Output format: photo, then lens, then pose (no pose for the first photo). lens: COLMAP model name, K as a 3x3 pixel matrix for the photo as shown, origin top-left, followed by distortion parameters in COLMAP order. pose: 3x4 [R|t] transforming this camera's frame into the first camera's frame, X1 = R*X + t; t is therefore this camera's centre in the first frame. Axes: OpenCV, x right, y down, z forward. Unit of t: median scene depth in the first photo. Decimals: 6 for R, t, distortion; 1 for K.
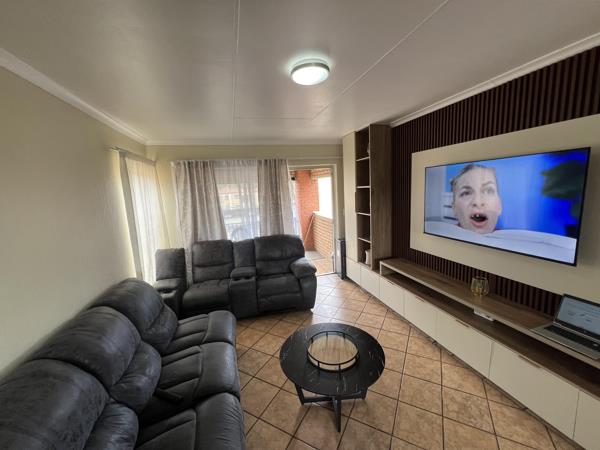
lens RADIAL K [[240.3, 0, 300.0], [0, 240.3, 225.0], [0, 0, 1]] dist [0.000853, -0.000093]
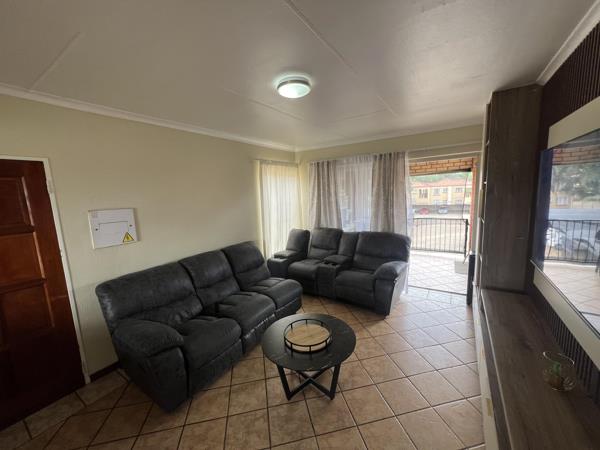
lens RADIAL K [[240.3, 0, 300.0], [0, 240.3, 225.0], [0, 0, 1]] dist [0.000853, -0.000093]
pose [[0.651103, 0.131288, -0.747548, 0.439299], [-0.105613, 0.991016, 0.082059, -0.033818], [0.751606, 0.025522, 0.659119, 0.119469]]
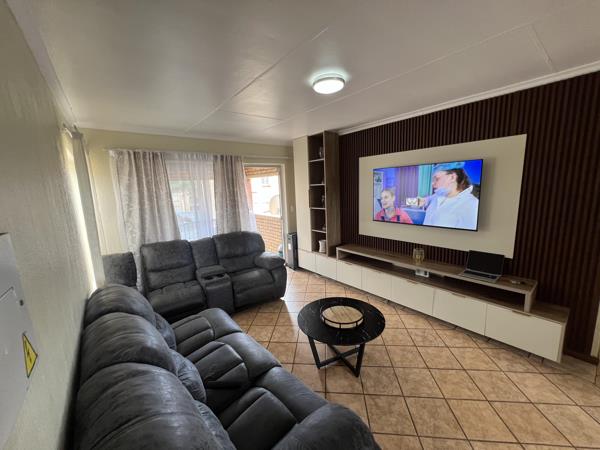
lens RADIAL K [[240.3, 0, 300.0], [0, 240.3, 225.0], [0, 0, 1]] dist [0.000853, -0.000093]
pose [[0.921562, -0.044467, 0.385677, -0.254416], [0.049184, 0.998787, -0.002367, 0.030918], [-0.385104, 0.021151, 0.922631, -0.020132]]
